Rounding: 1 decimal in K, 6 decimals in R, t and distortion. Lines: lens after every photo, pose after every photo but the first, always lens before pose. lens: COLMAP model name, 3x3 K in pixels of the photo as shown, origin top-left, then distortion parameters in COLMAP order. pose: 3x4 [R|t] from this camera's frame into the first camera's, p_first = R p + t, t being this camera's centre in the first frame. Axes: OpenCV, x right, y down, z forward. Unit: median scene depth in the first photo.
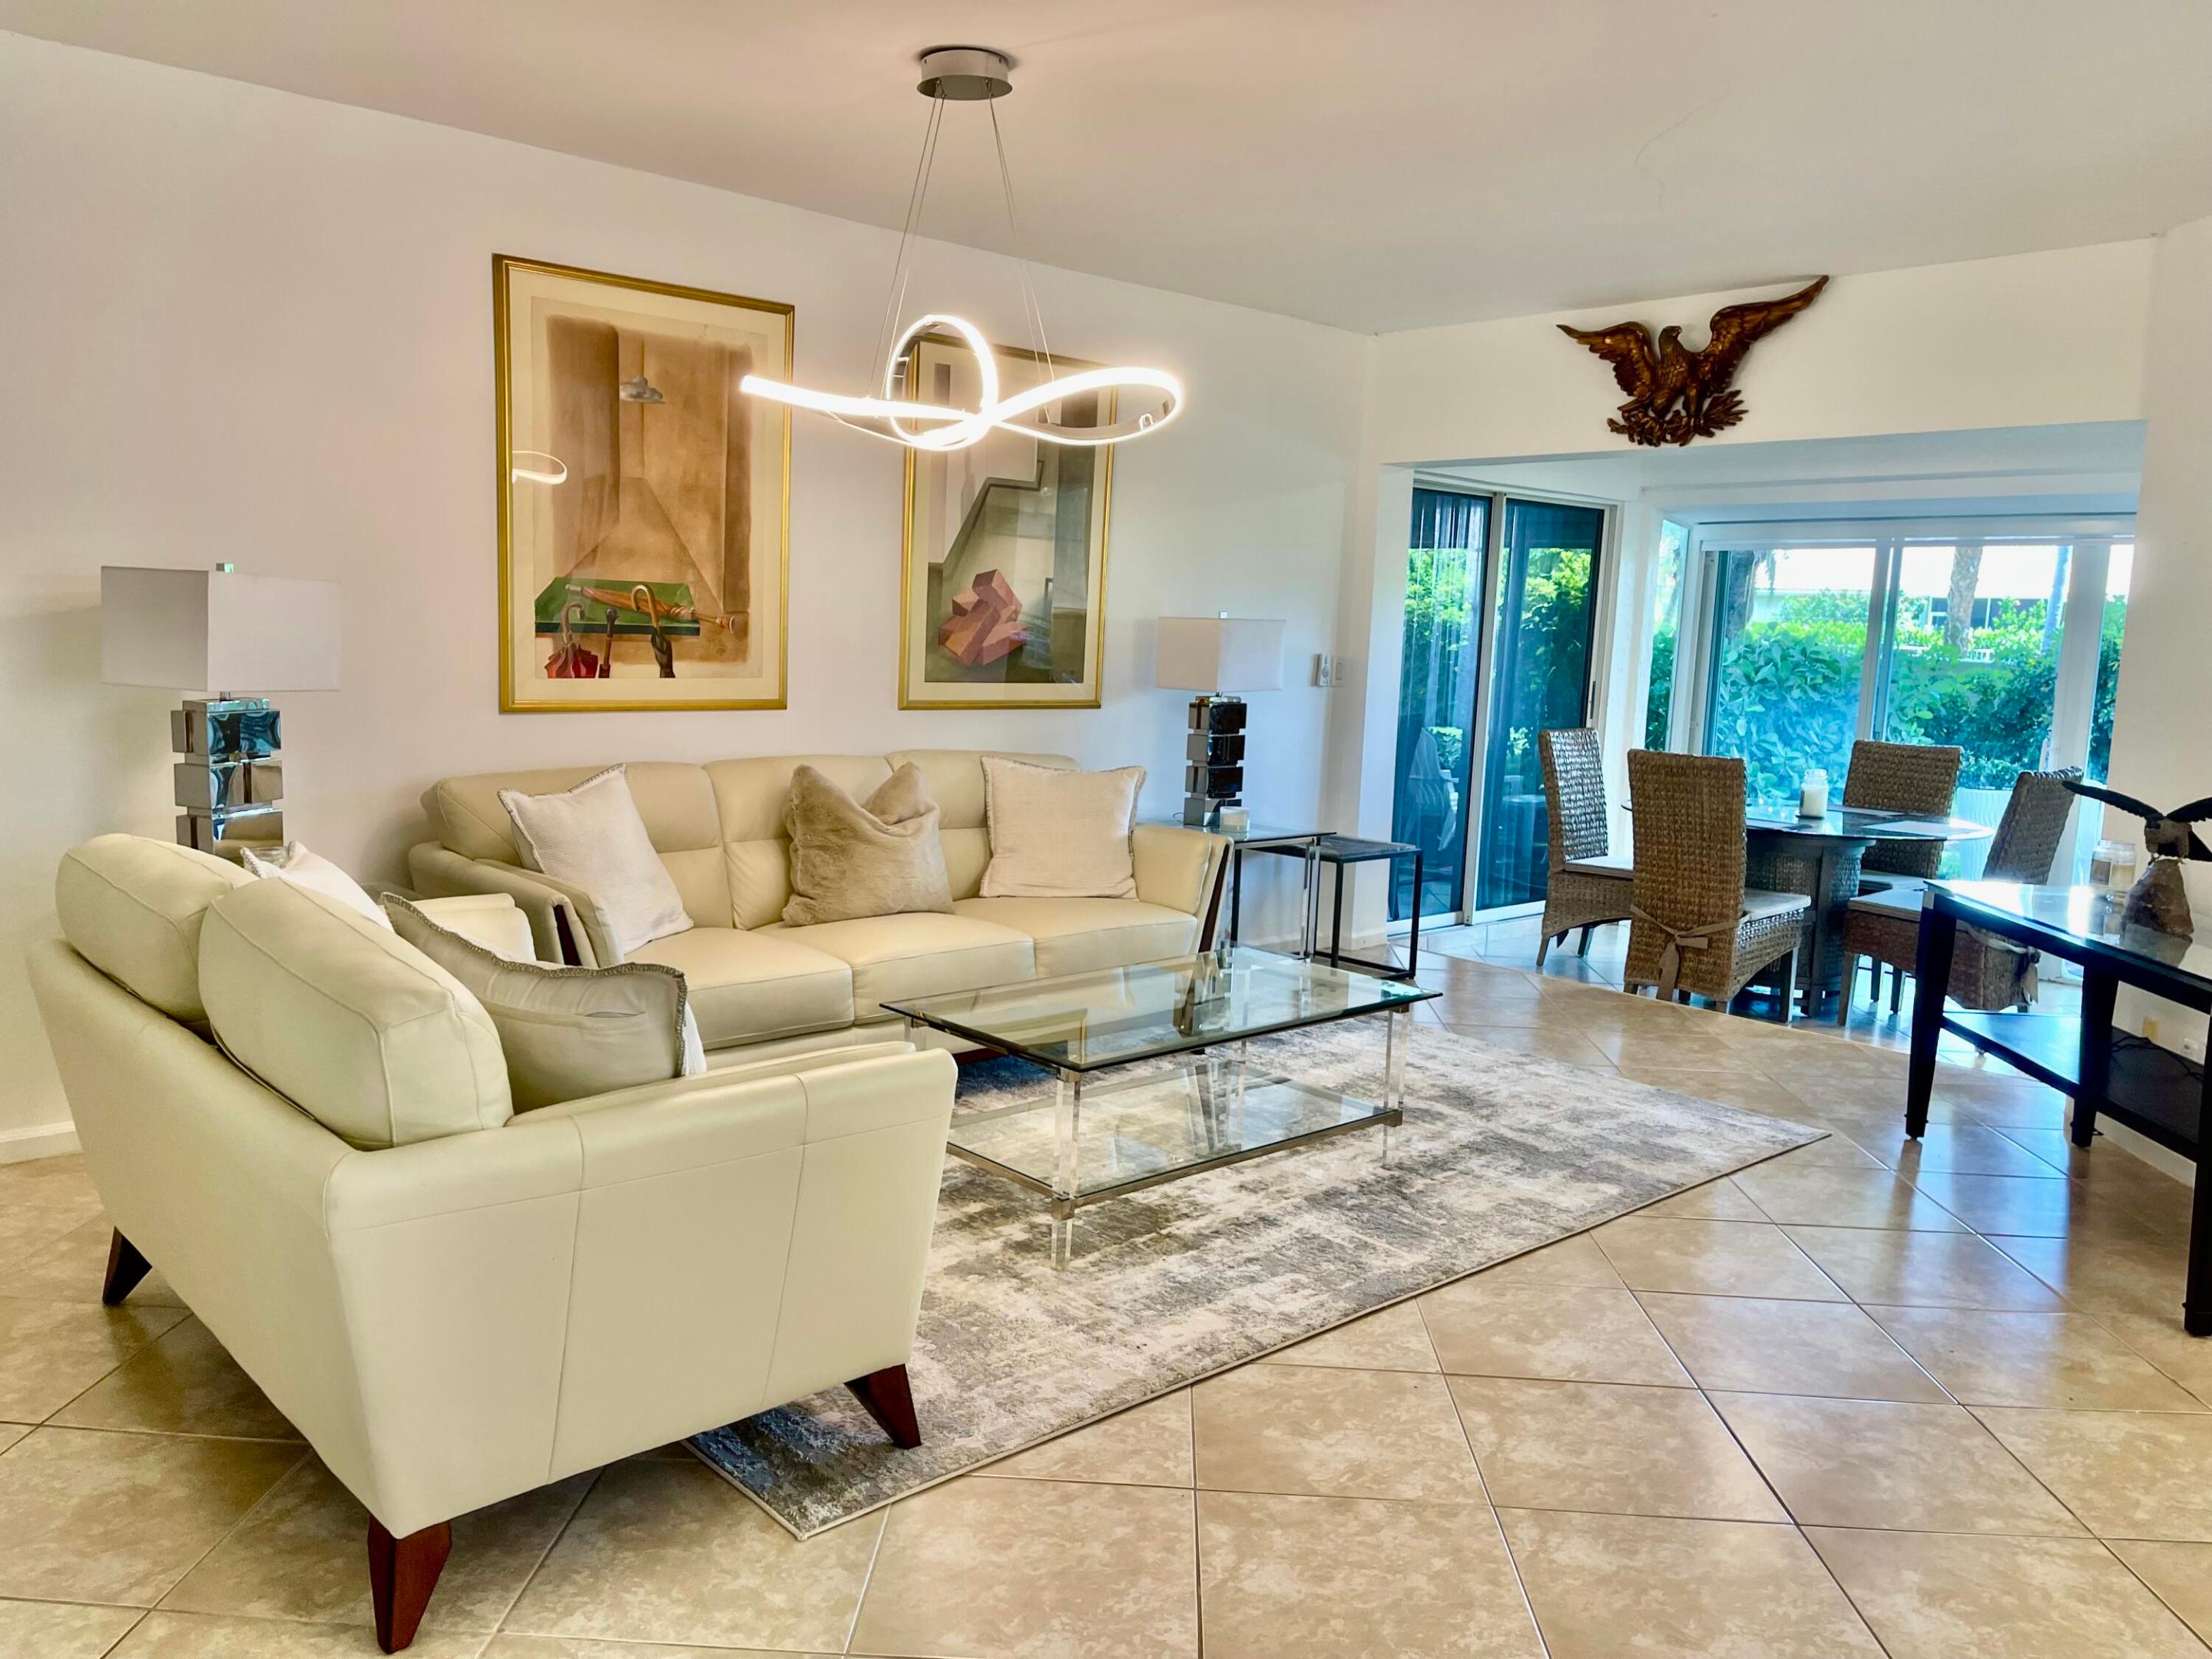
lens RADIAL K [[1686.9, 0, 1106.0], [0, 1686.9, 829.5], [0, 0, 1]] dist [0.004916, -0.059387]
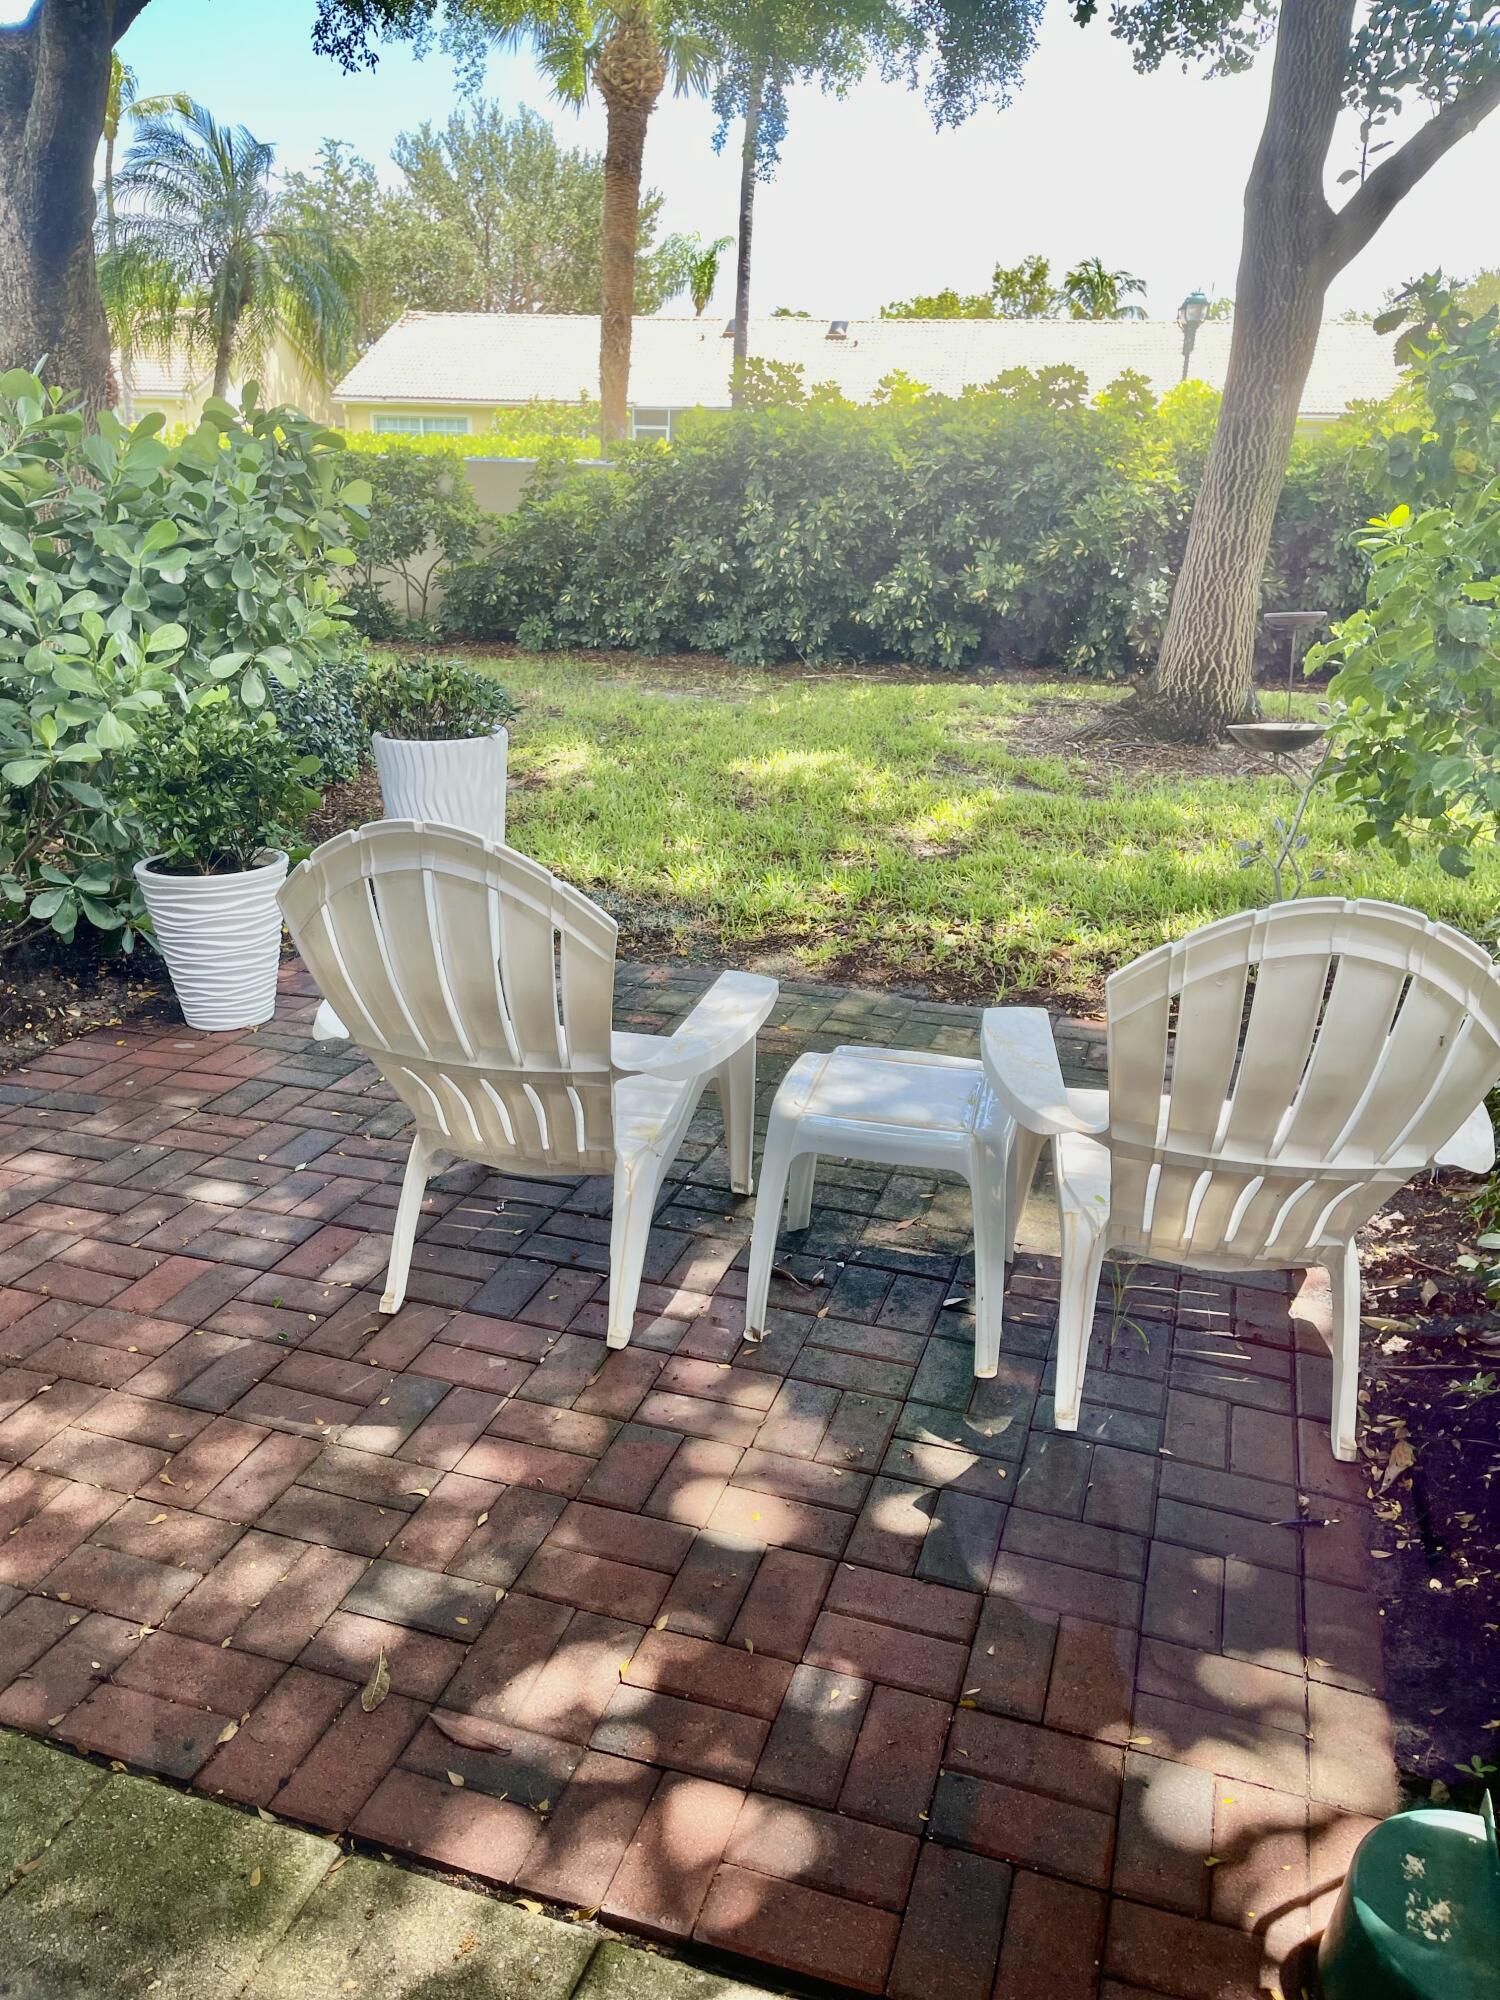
lens RADIAL K [[1525.3, 0, 750.0], [0, 1525.3, 1000.0], [0, 0, 1]] dist [0.004916, -0.059387]
pose [[0.870866, -0.170786, 0.460895, 0.544386], [0.061633, 0.968235, 0.242325, -0.070763], [-0.487641, -0.182626, 0.853730, 0.850676]]
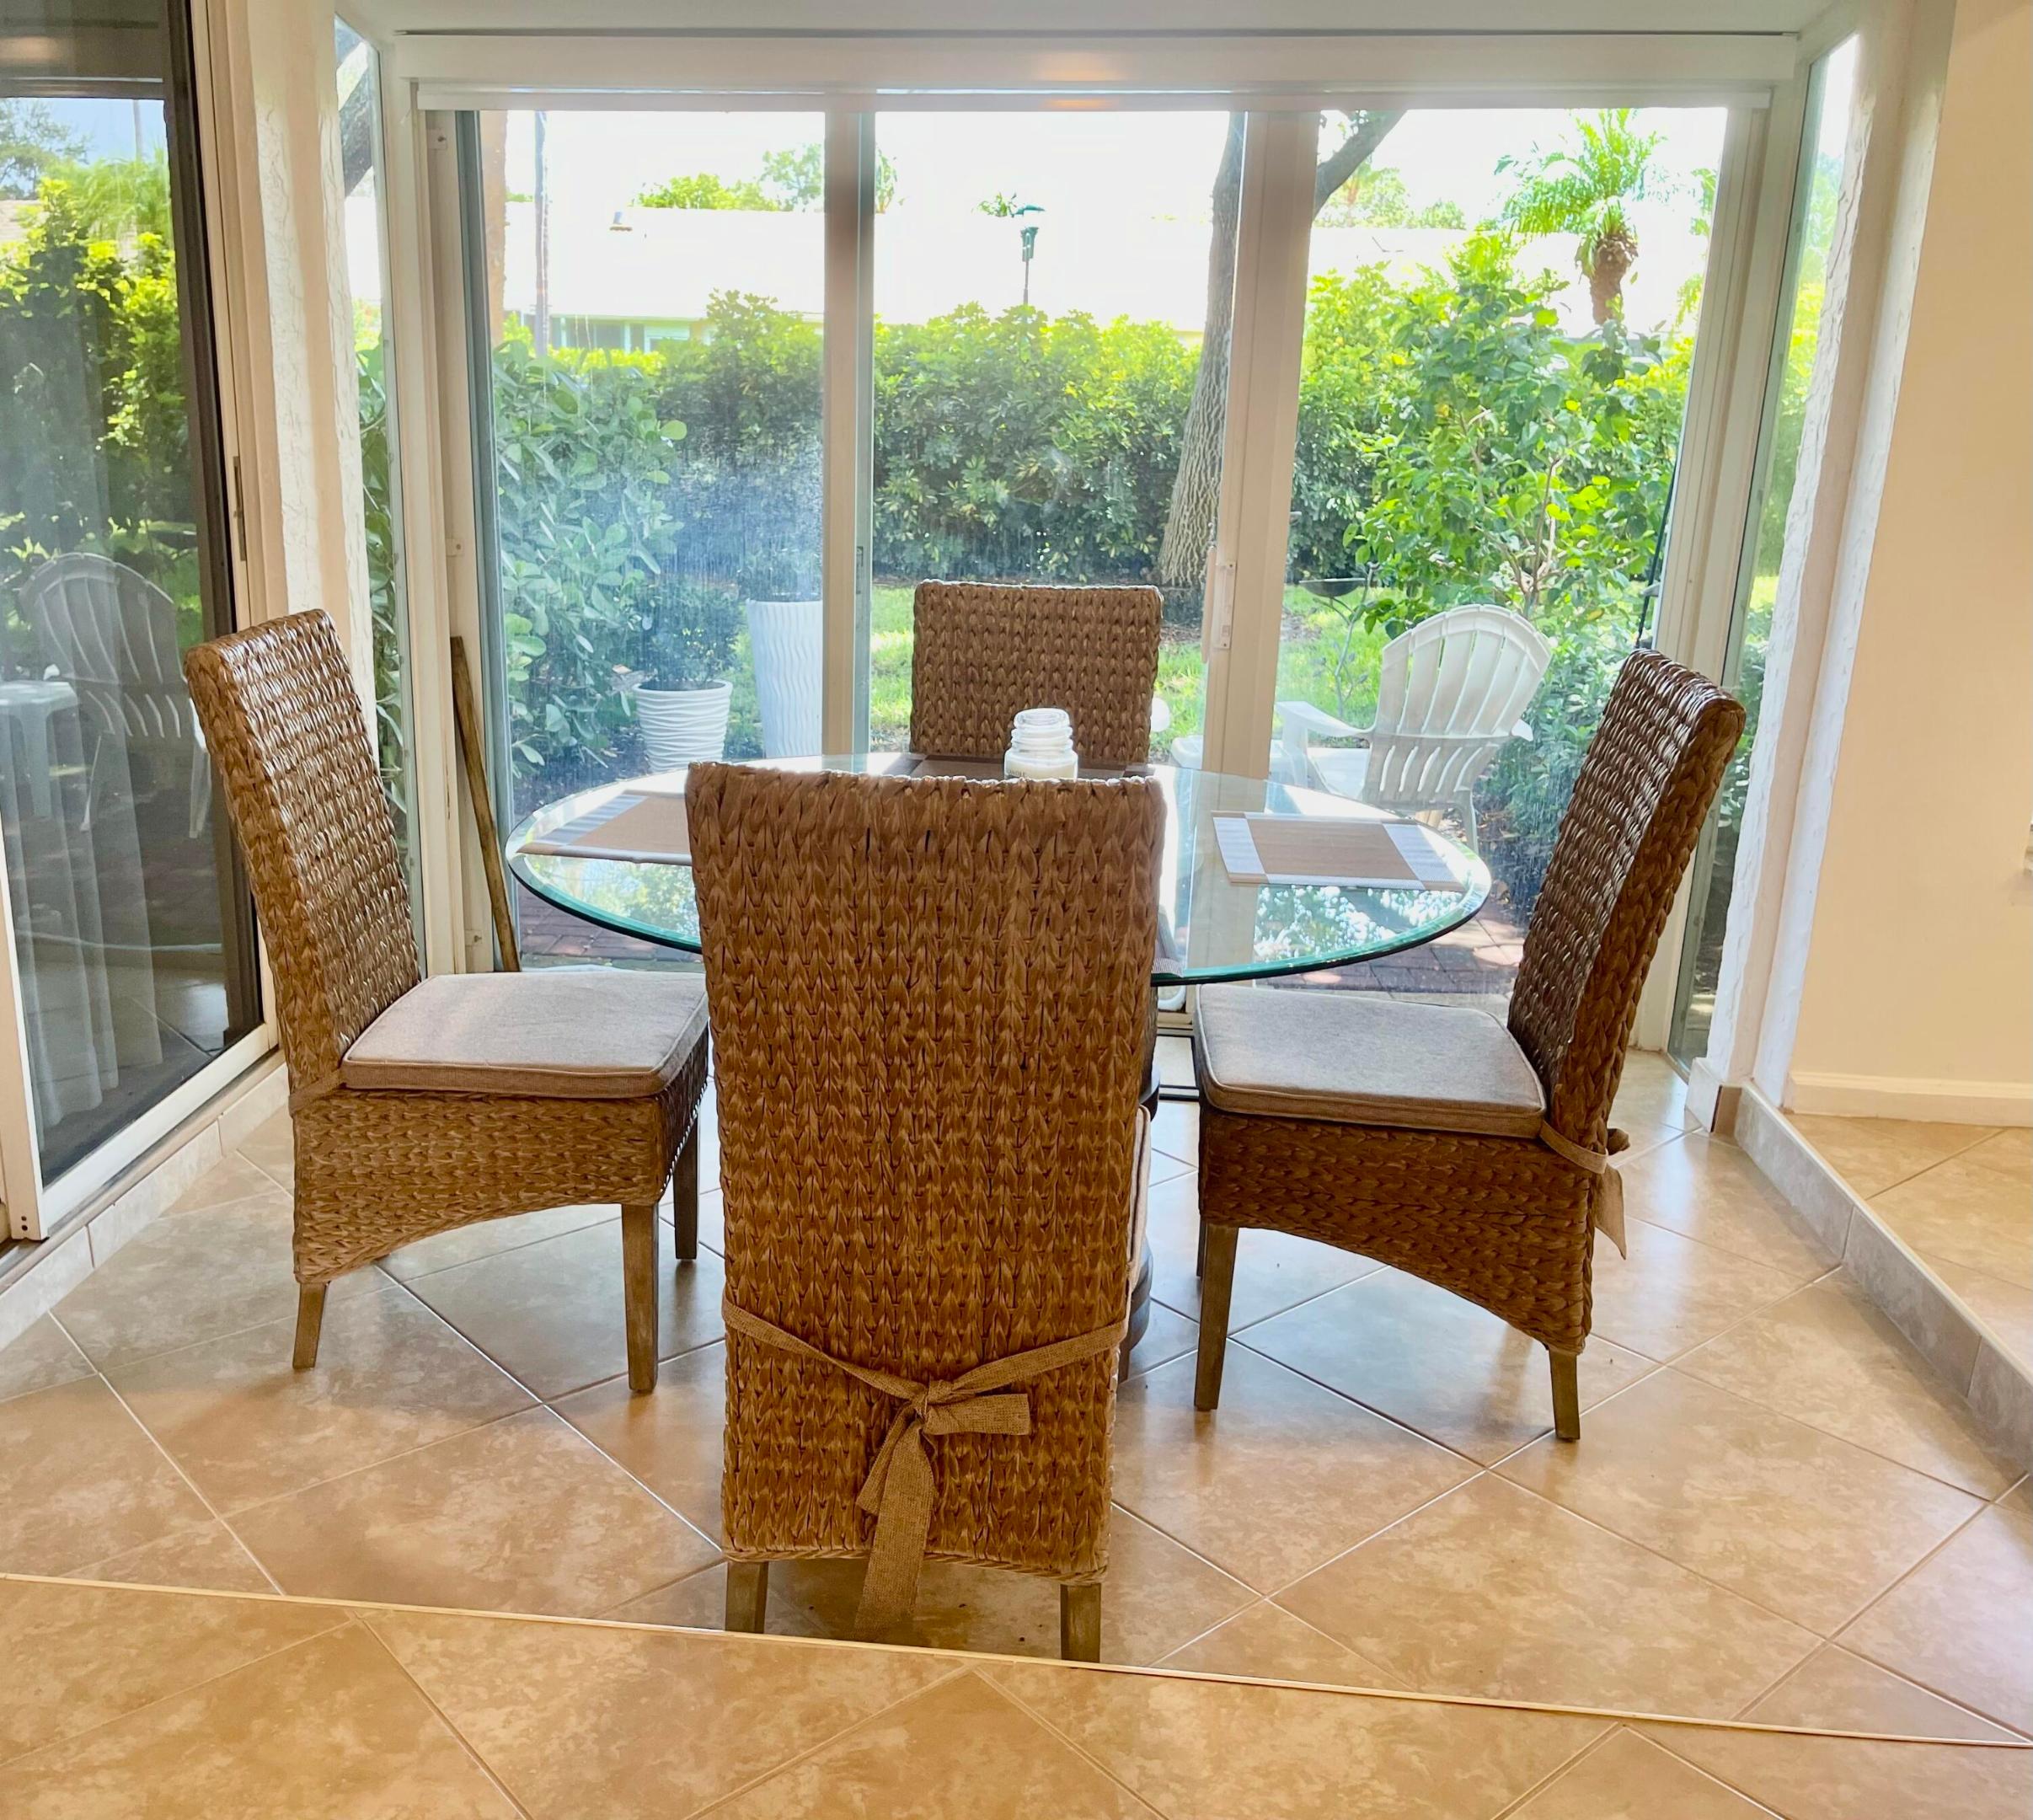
lens RADIAL K [[1802.9, 0, 1016.5], [0, 1802.9, 910.0], [0, 0, 1]] dist [0.002605, -0.003150]
pose [[0.704555, -0.205364, 0.679285, 0.130513], [0.076920, 0.973672, 0.214582, -0.070445], [-0.705468, -0.098934, 0.701803, 0.646485]]
